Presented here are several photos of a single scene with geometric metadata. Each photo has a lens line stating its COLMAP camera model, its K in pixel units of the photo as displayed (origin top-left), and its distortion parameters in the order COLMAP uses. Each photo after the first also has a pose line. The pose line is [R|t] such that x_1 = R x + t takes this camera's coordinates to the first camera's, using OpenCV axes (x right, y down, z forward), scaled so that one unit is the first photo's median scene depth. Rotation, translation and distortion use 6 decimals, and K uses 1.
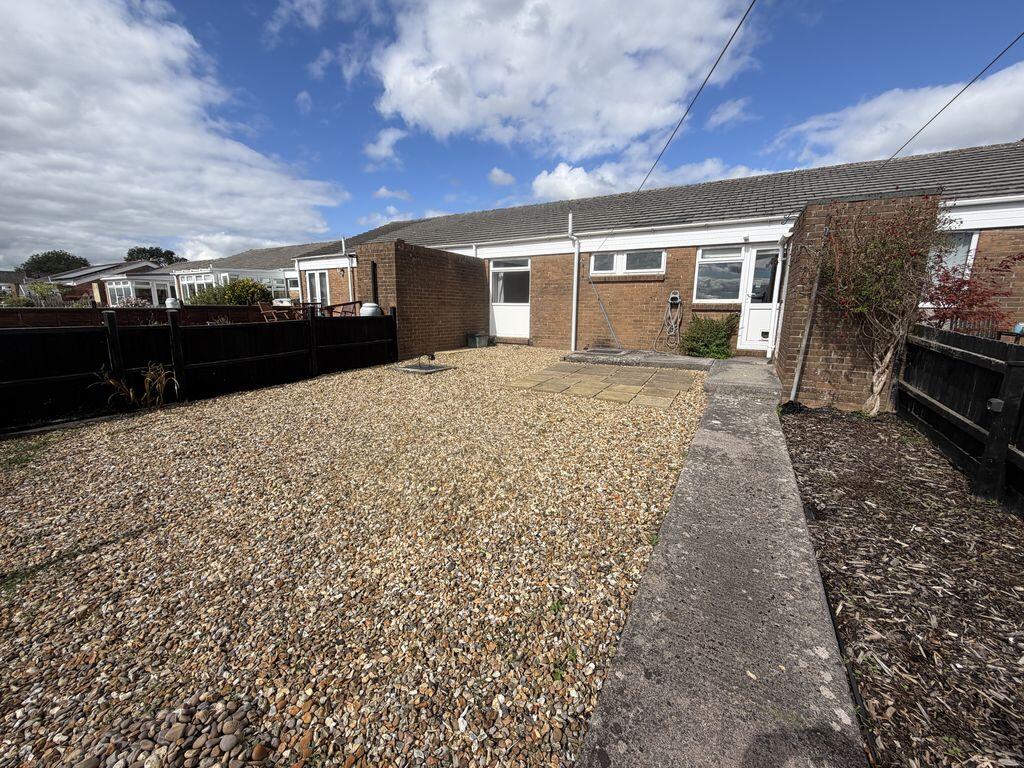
lens RADIAL K [[409.1, 0, 511.5], [0, 409.1, 384.8], [0, 0, 1]] dist [0.003700, -0.000966]
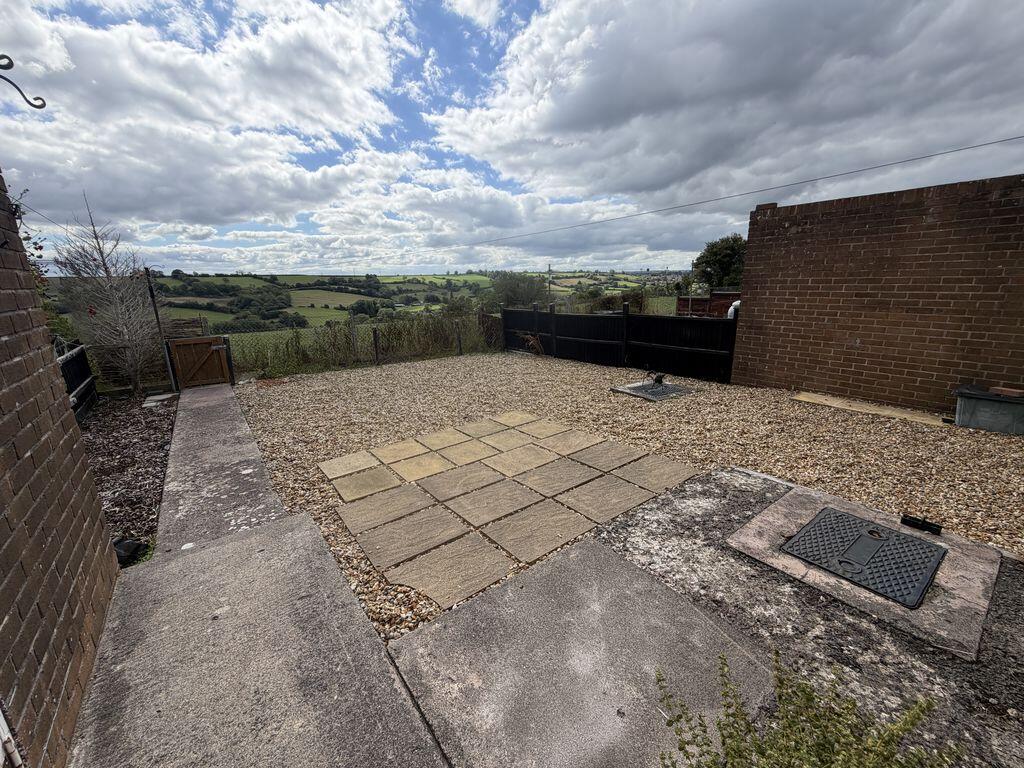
lens RADIAL K [[409.1, 0, 516.4], [0, 409.1, 381.6], [0, 0, 1]] dist [0.003700, -0.000966]
pose [[-0.389115, 0.223322, -0.893709, 1.131453], [-0.152110, 0.941275, 0.301436, -0.483330], [0.908544, 0.253235, -0.332295, 1.968572]]
